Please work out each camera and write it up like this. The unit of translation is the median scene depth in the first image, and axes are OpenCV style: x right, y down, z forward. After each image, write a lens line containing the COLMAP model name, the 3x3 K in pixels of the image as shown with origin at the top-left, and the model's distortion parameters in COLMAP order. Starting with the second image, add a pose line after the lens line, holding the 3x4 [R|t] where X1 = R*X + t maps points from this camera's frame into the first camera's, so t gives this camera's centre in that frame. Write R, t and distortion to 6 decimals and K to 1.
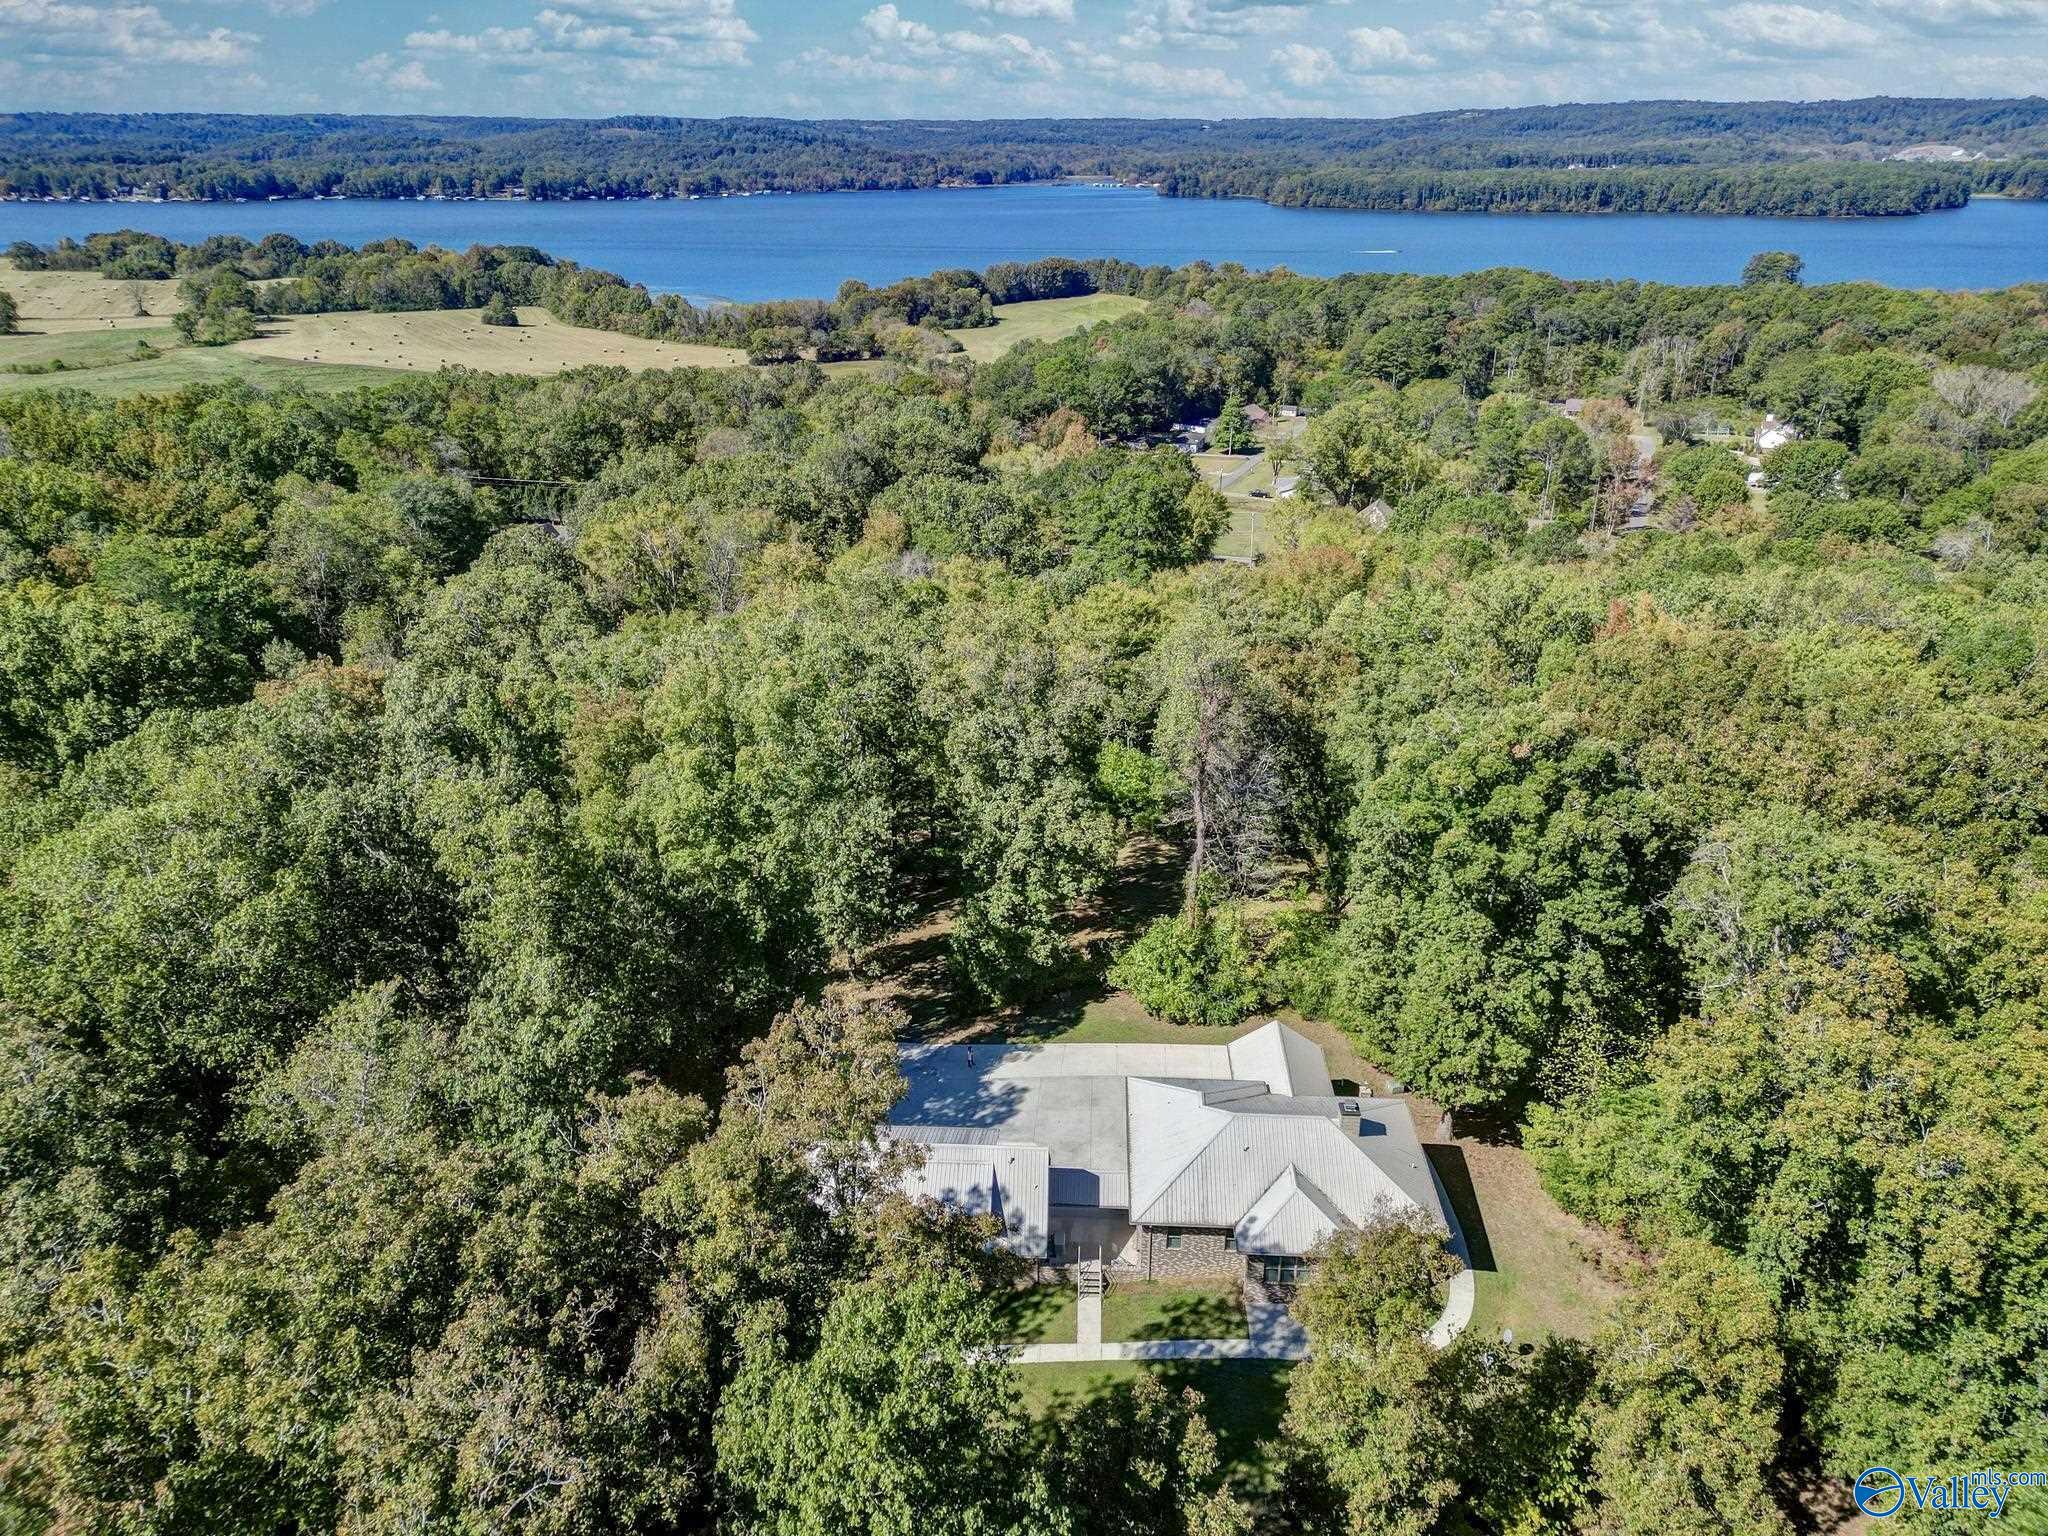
lens RADIAL K [[1435.7, 0, 1024.0], [0, 1435.7, 768.0], [0, 0, 1]] dist [0.049896, -0.032828]
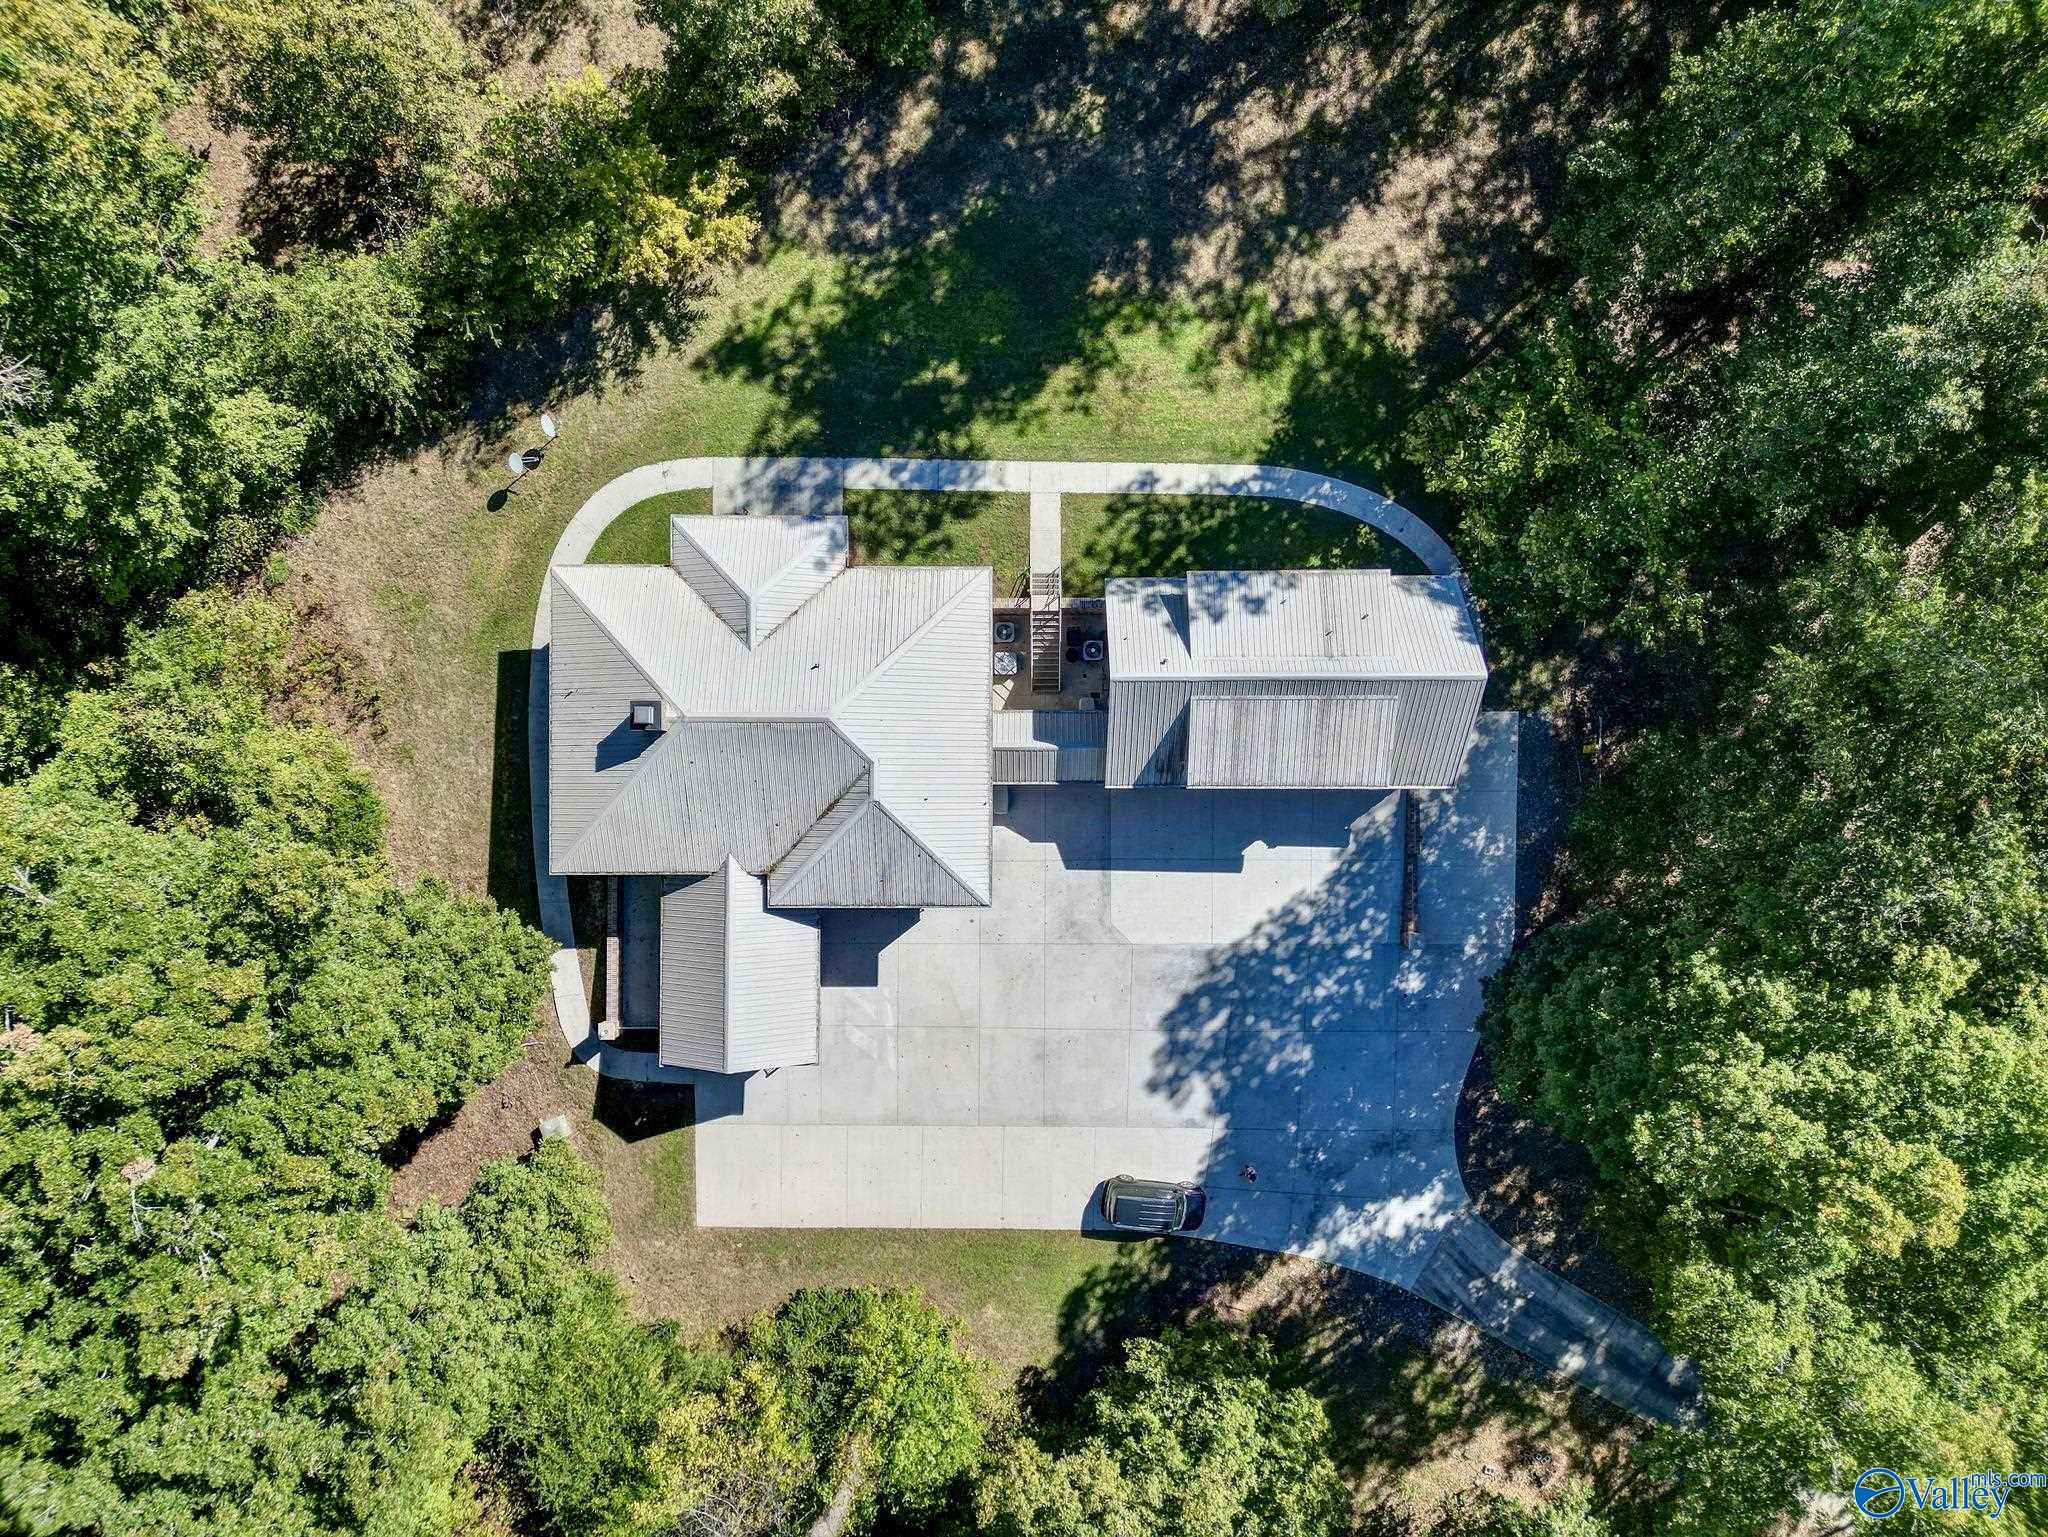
lens RADIAL K [[1431.1, 0, 1022.0], [0, 1431.1, 761.7], [0, 0, 1]] dist [0.094729, -0.101869]
pose [[-0.998680, 0.048277, 0.017564, 0.008931], [-0.003320, -0.401819, 0.915713, -0.066022], [0.051265, 0.914445, 0.401449, 0.142105]]
